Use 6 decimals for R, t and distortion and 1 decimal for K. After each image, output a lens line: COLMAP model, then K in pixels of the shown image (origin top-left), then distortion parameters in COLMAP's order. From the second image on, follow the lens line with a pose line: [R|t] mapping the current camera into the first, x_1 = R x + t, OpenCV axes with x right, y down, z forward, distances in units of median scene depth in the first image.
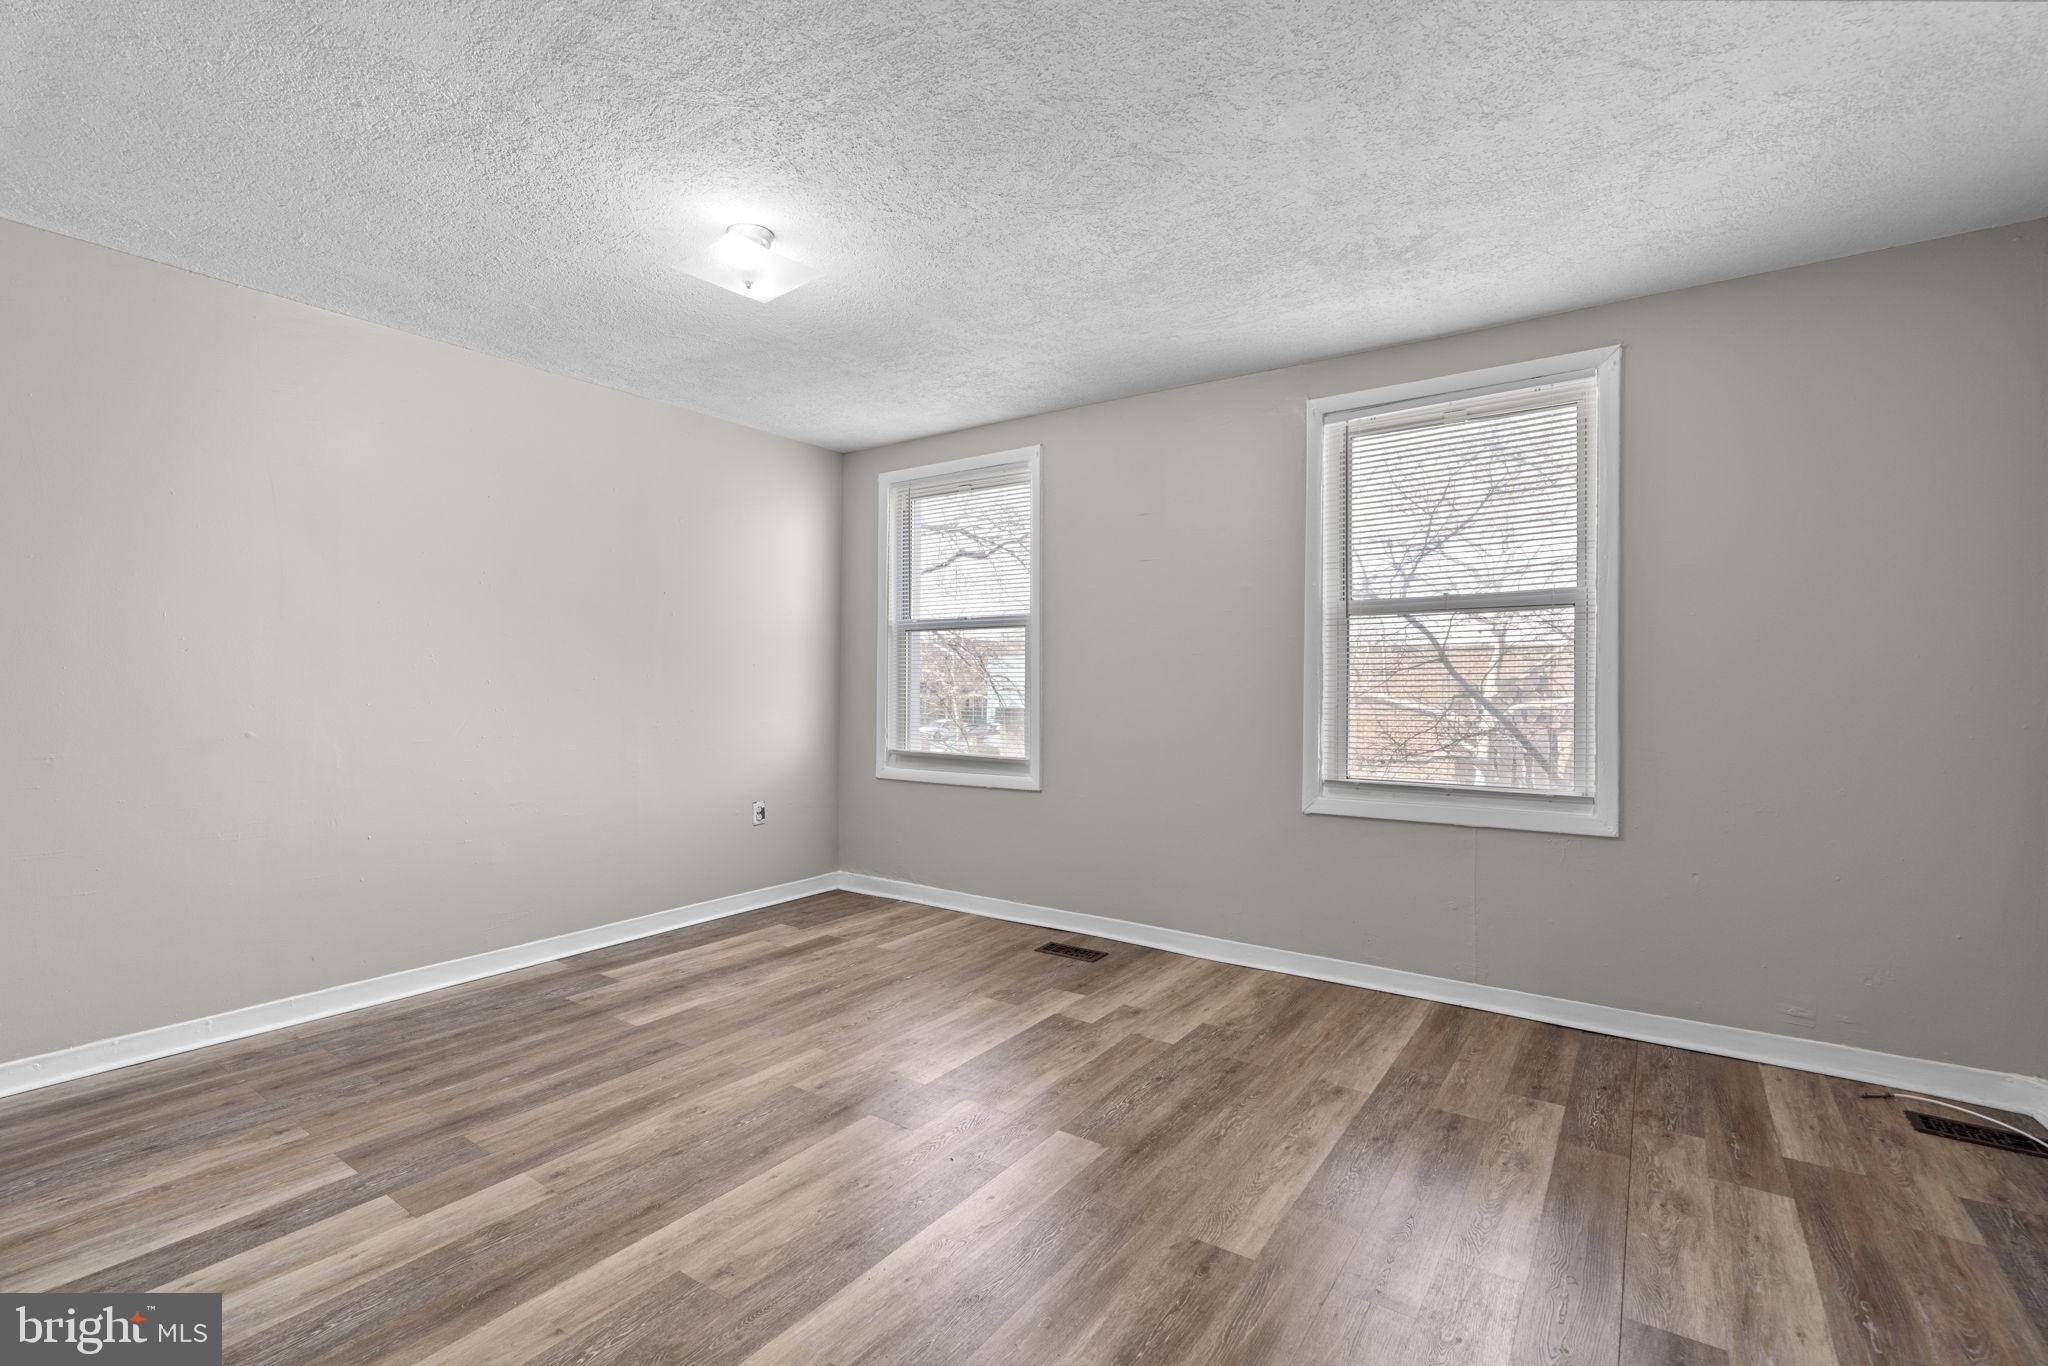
lens RADIAL K [[930.8, 0, 1027.7], [0, 930.8, 699.4], [0, 0, 1]] dist [-0.019520, 0.008592]
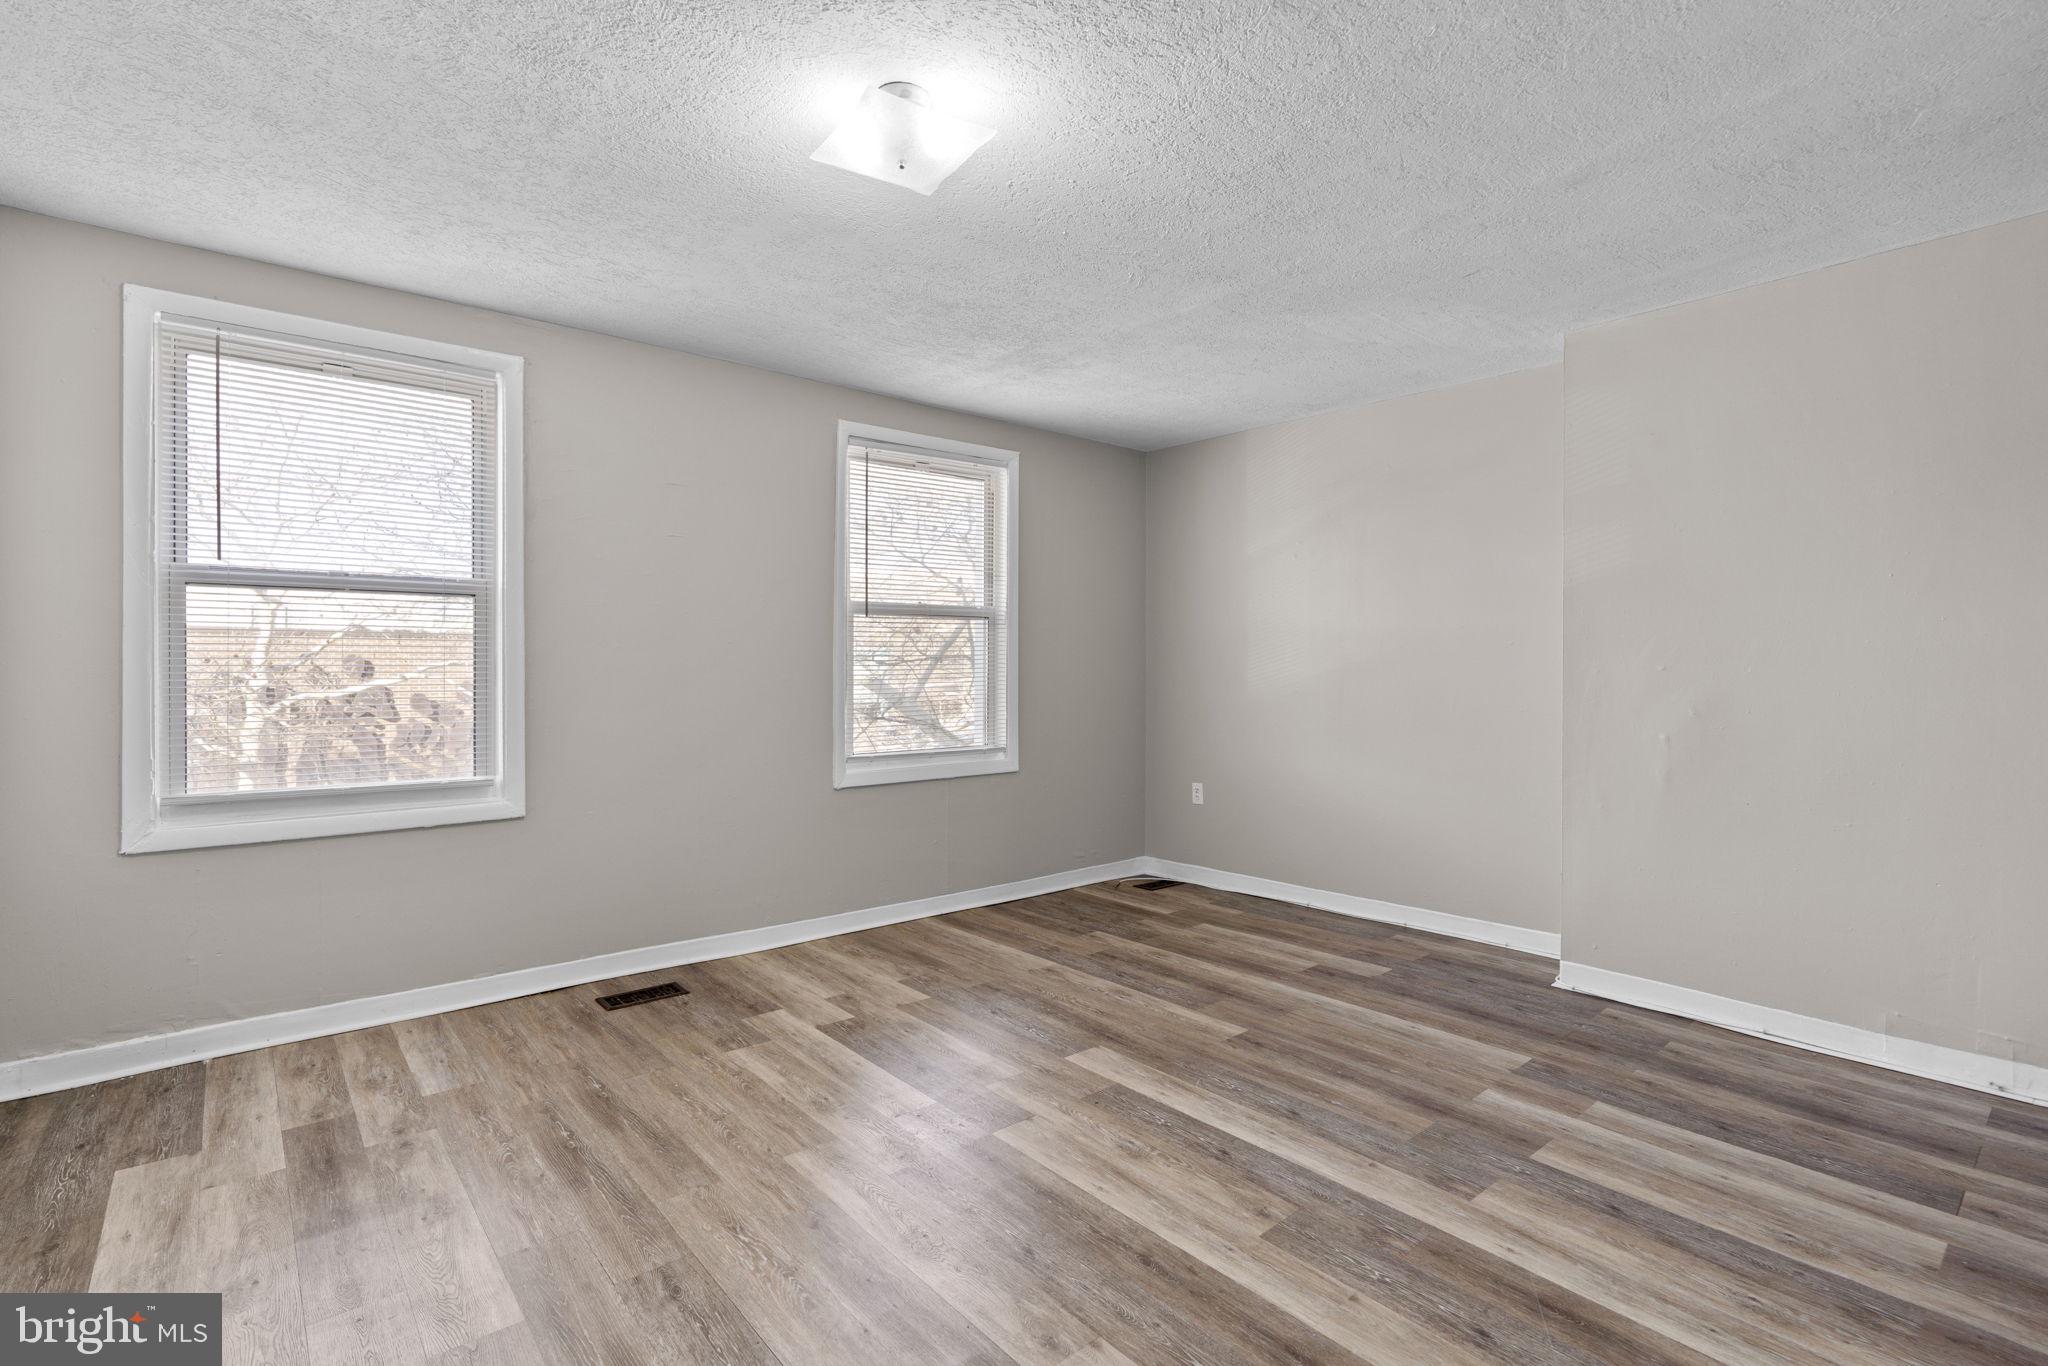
lens RADIAL K [[930.8, 0, 1027.7], [0, 930.8, 699.4], [0, 0, 1]] dist [-0.019520, 0.008592]
pose [[0.254540, -0.031863, 0.966537, -0.753832], [0.019667, 0.999421, 0.027768, -0.012448], [-0.966862, 0.011941, 0.255019, 0.513113]]
